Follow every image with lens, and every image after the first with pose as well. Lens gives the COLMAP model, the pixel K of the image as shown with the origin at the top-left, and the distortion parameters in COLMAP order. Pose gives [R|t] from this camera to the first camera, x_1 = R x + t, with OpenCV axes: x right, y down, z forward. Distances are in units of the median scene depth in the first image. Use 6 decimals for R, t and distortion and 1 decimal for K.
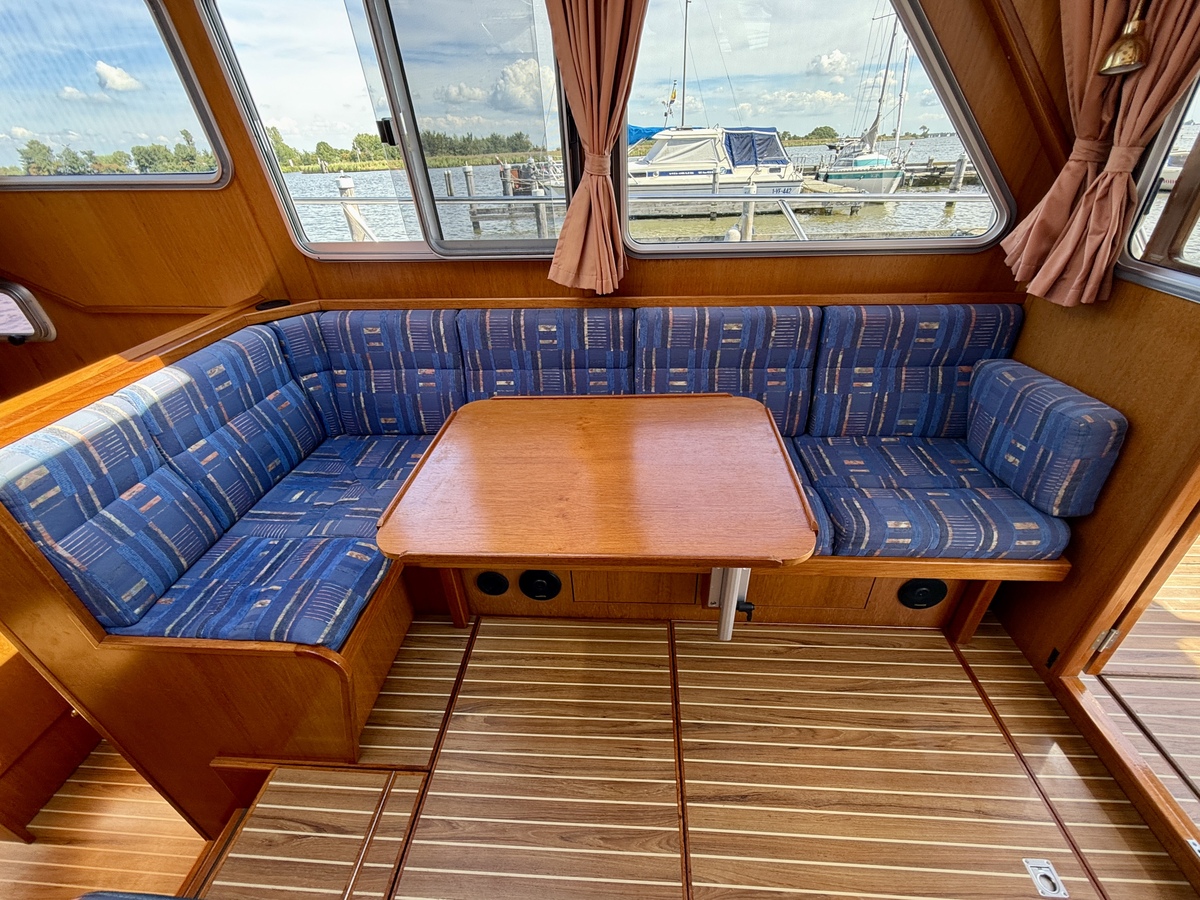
lens RADIAL K [[522.9, 0, 605.6], [0, 522.9, 448.9], [0, 0, 1]] dist [-0.001419, 0.002148]
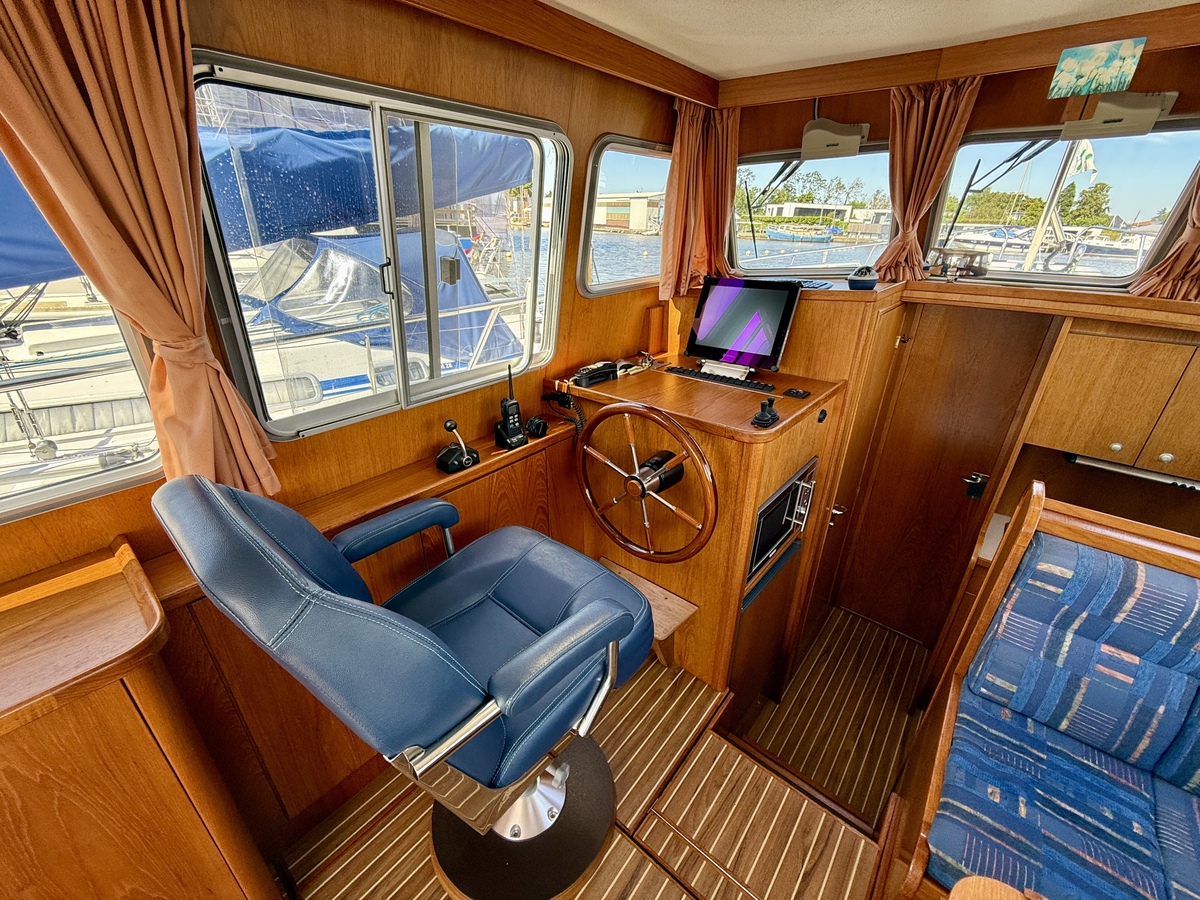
lens RADIAL K [[483.6, 0, 597.7], [0, 483.6, 449.5], [0, 0, 1]] dist [-0.003850, 0.001602]
pose [[-0.597469, 0.369113, -0.711889, 0.084857], [-0.411379, 0.620953, 0.667222, -0.271285], [0.688330, 0.691501, -0.219155, 0.264208]]
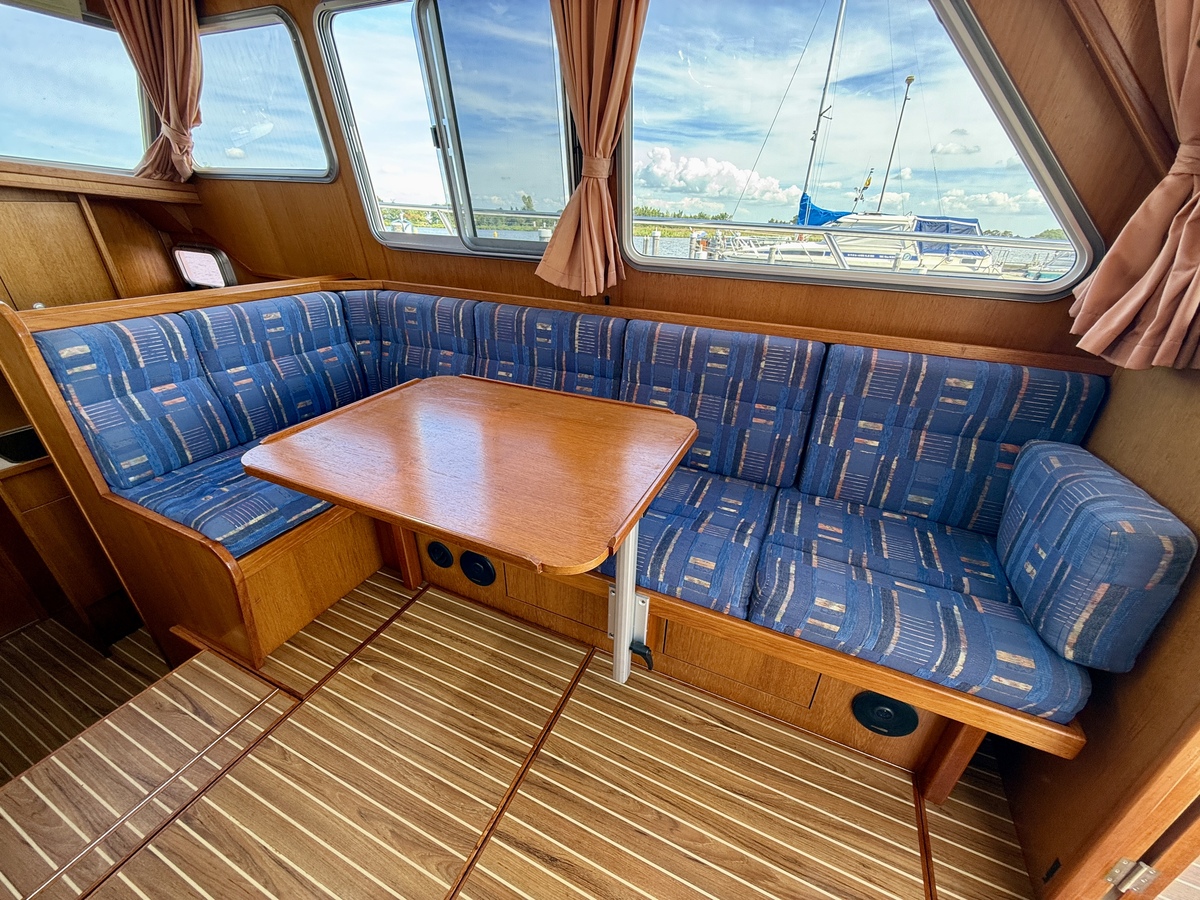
lens RADIAL K [[483.6, 0, 605.2], [0, 483.6, 450.8], [0, 0, 1]] dist [-0.003850, 0.001602]
pose [[0.932079, 0.209354, -0.295633, 0.385796], [-0.234341, 0.970797, -0.051362, 0.032839], [0.276247, 0.117153, 0.953920, 0.169362]]
